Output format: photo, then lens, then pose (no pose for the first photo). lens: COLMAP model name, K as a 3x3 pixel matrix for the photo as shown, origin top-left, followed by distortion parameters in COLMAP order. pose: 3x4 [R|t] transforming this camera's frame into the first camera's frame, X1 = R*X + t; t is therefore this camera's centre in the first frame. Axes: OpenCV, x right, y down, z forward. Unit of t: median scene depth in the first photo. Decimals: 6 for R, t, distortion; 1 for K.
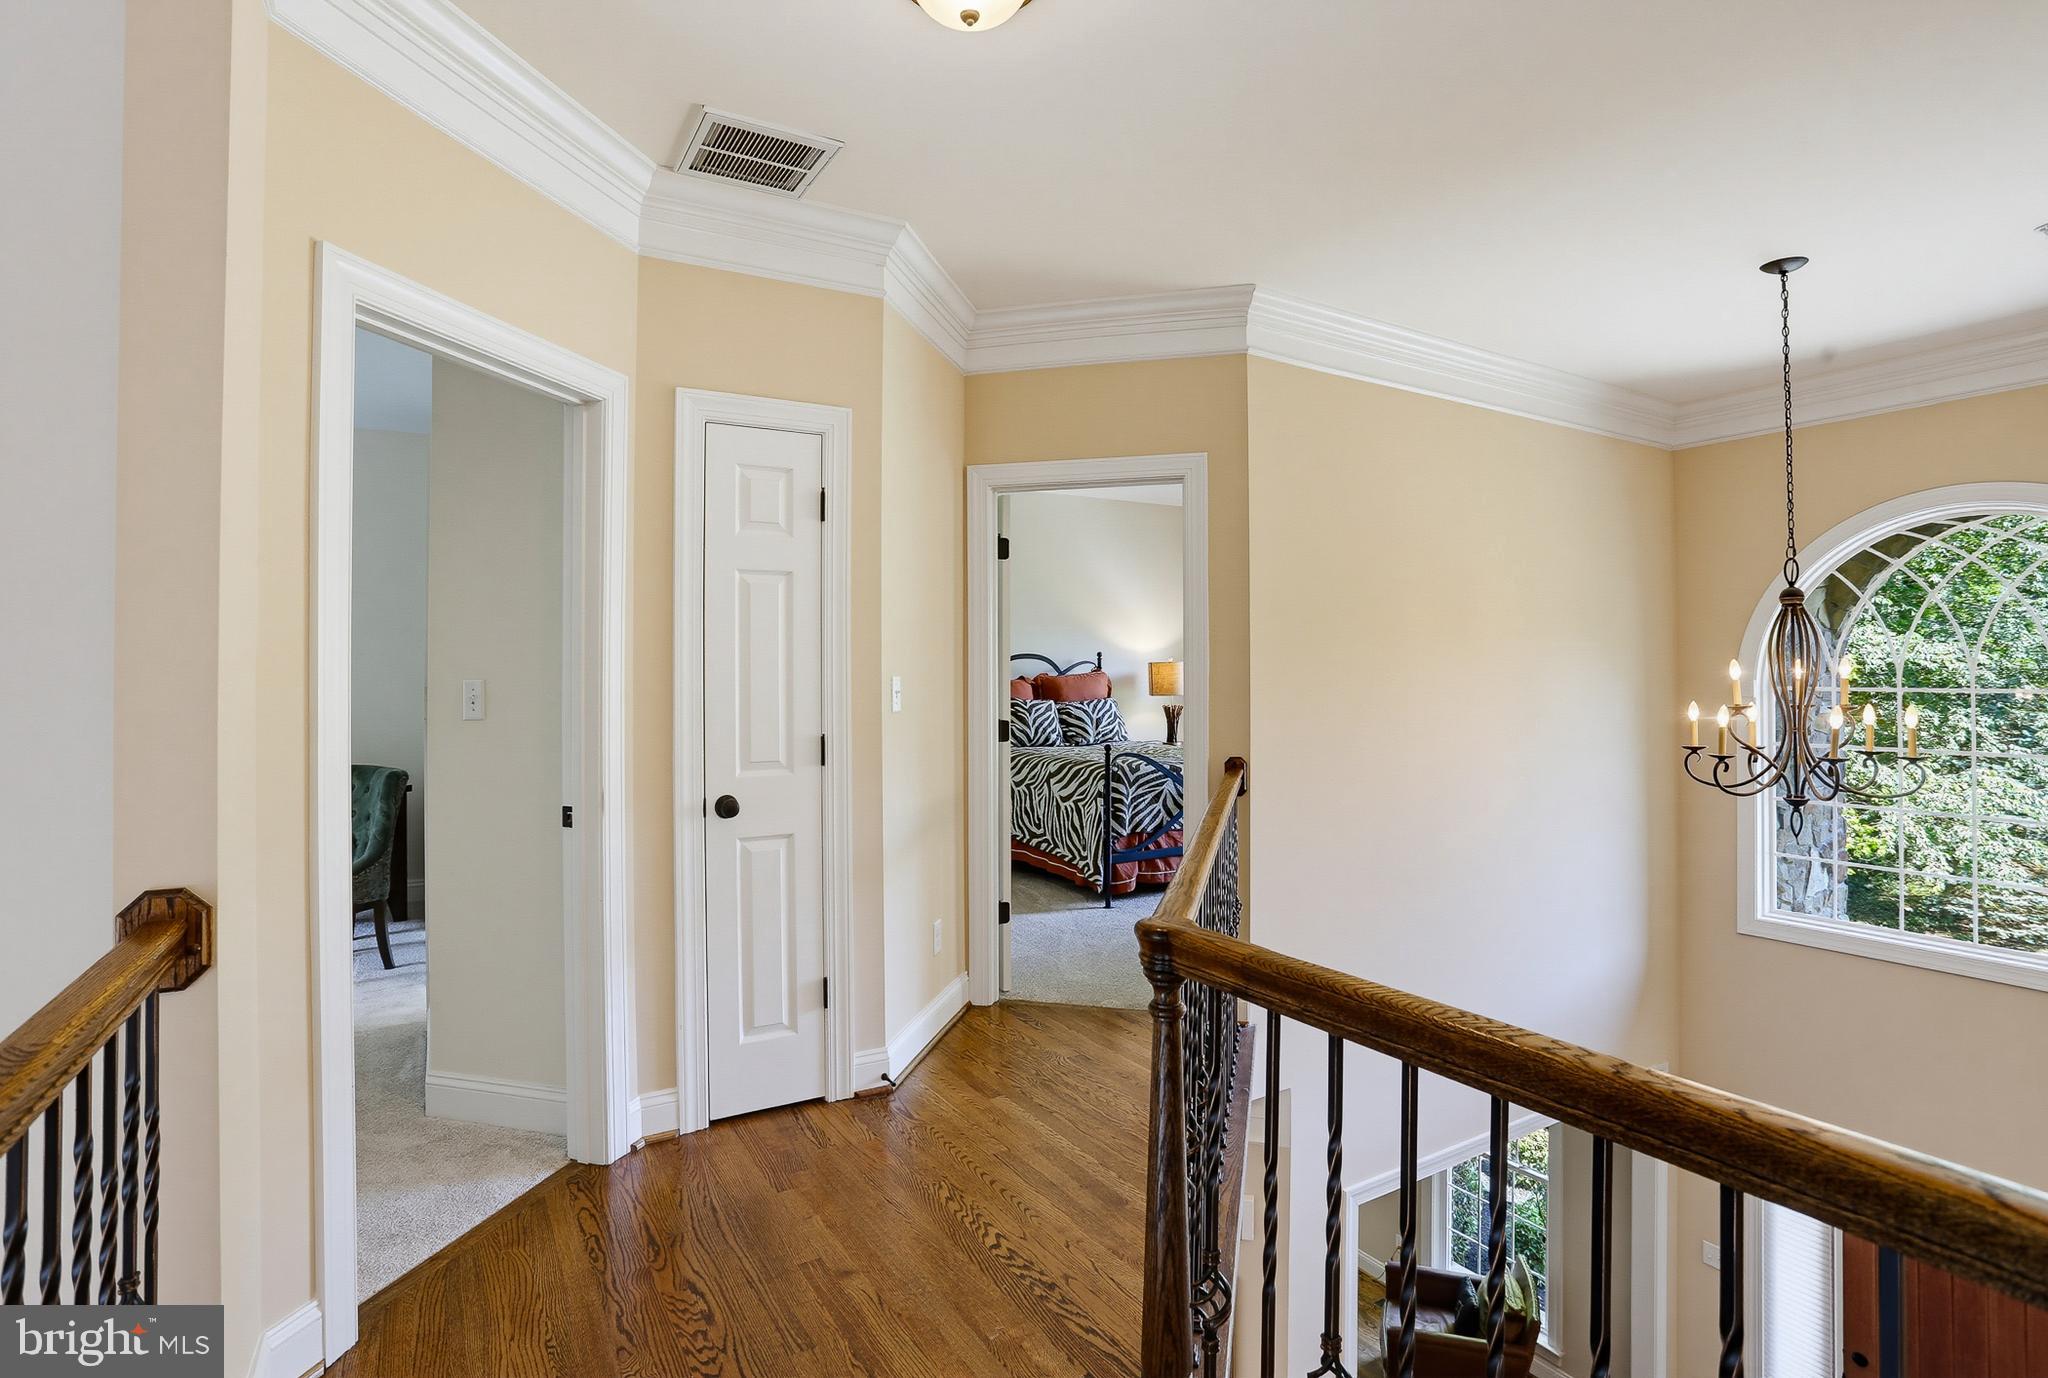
lens RADIAL K [[1020.0, 0, 1019.9], [0, 1020.0, 680.4], [0, 0, 1]] dist [-0.051760, 0.021365]
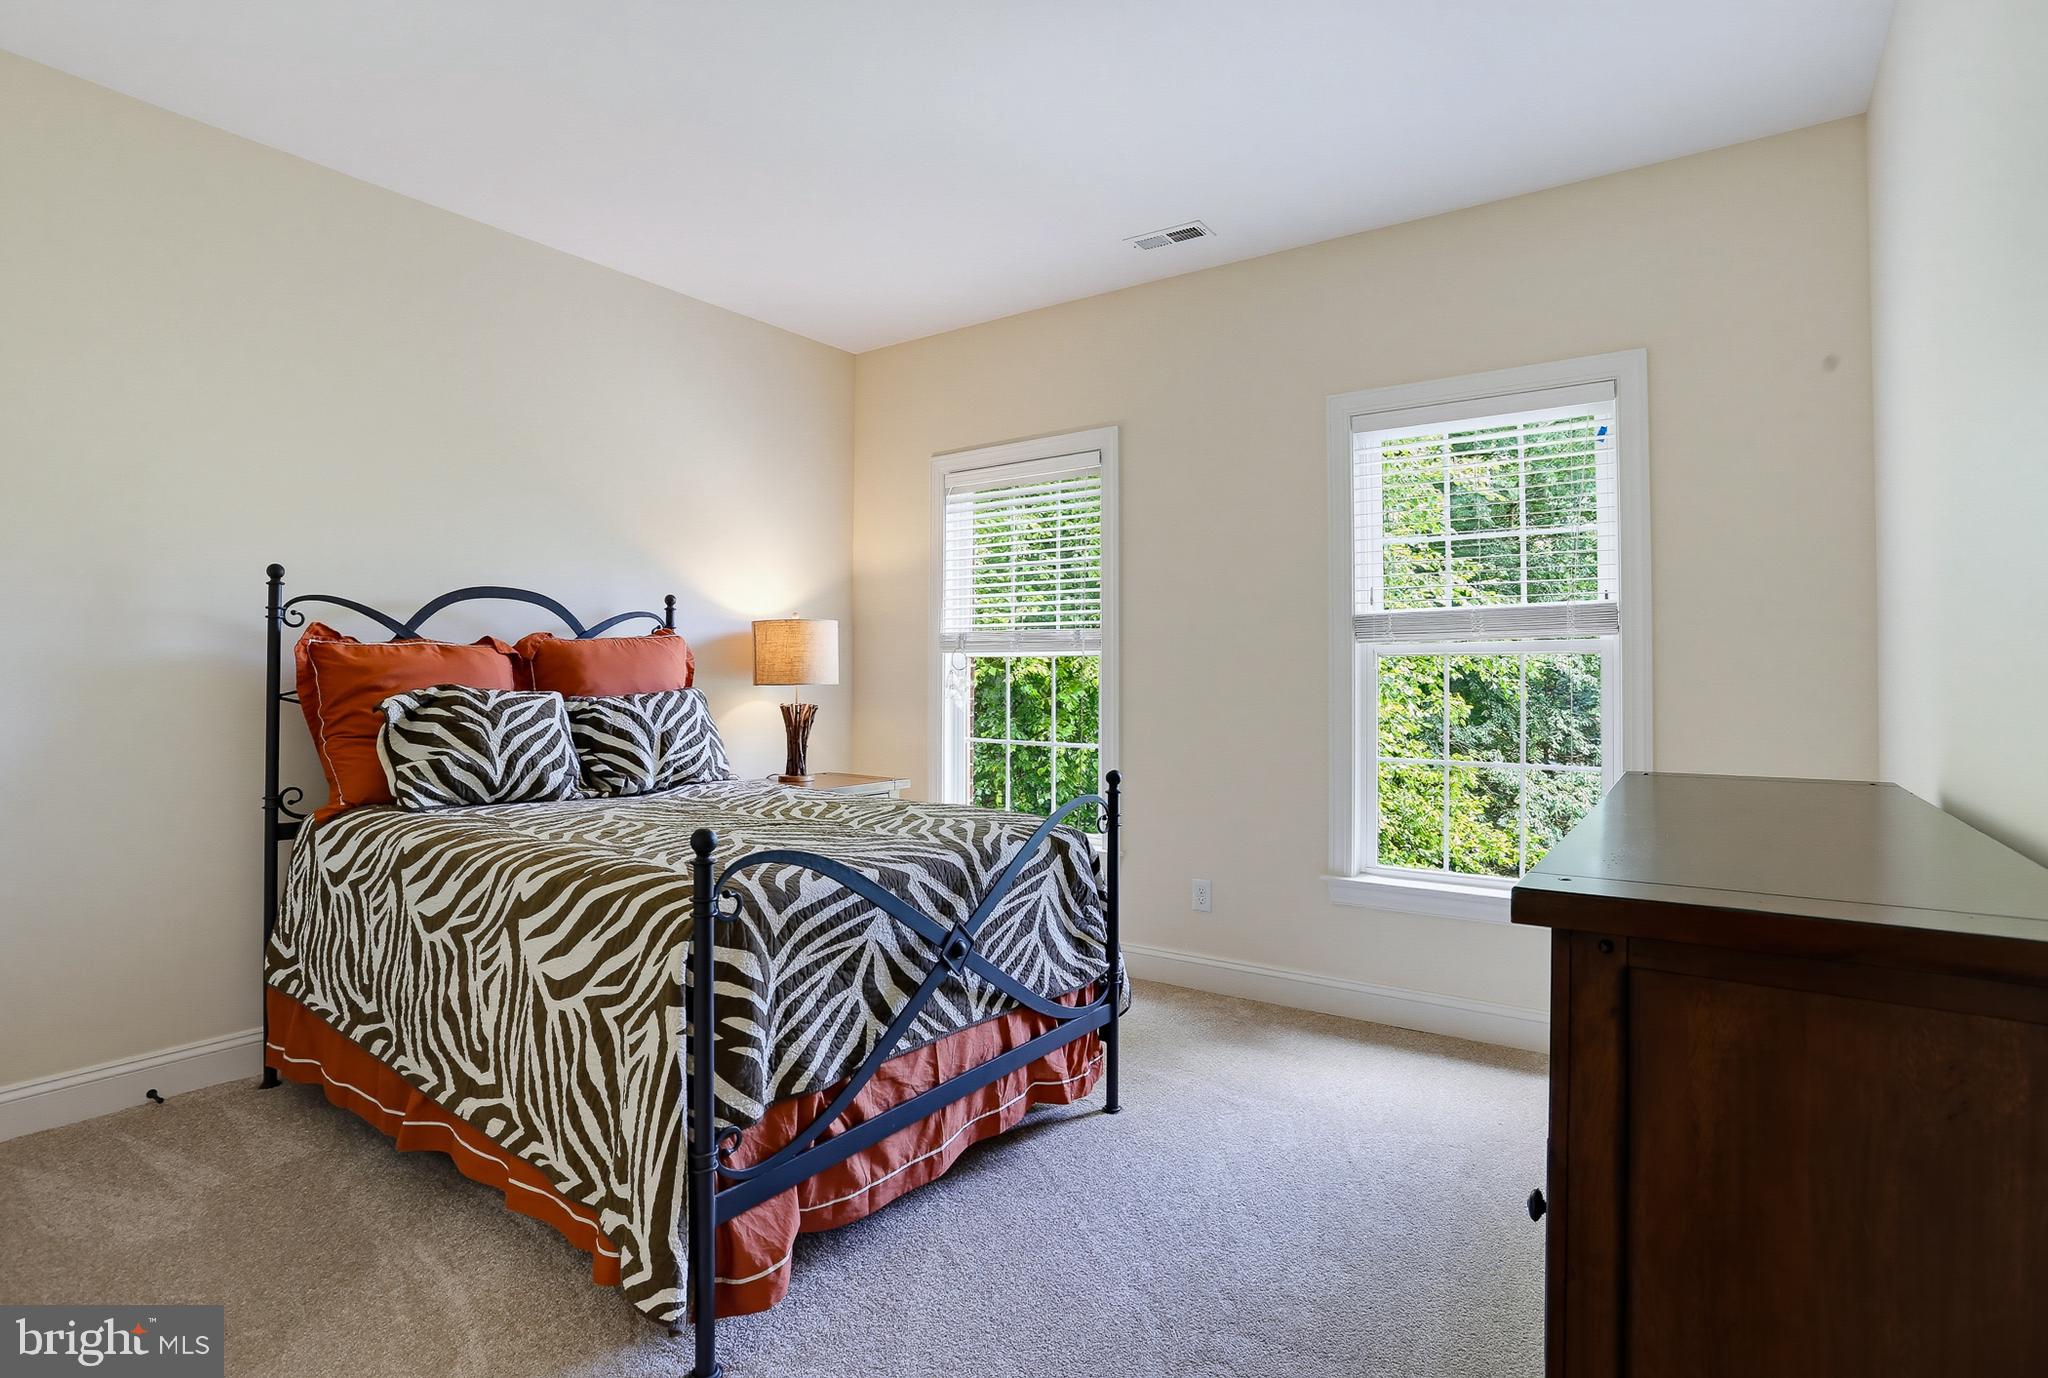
lens RADIAL K [[1020.0, 0, 1024.3], [0, 1020.0, 681.0], [0, 0, 1]] dist [-0.051760, 0.021365]
pose [[0.913003, 0.011920, 0.407778, 0.047394], [-0.011149, 0.999929, -0.004265, 0.017852], [-0.407800, -0.000652, 0.913071, 0.649704]]
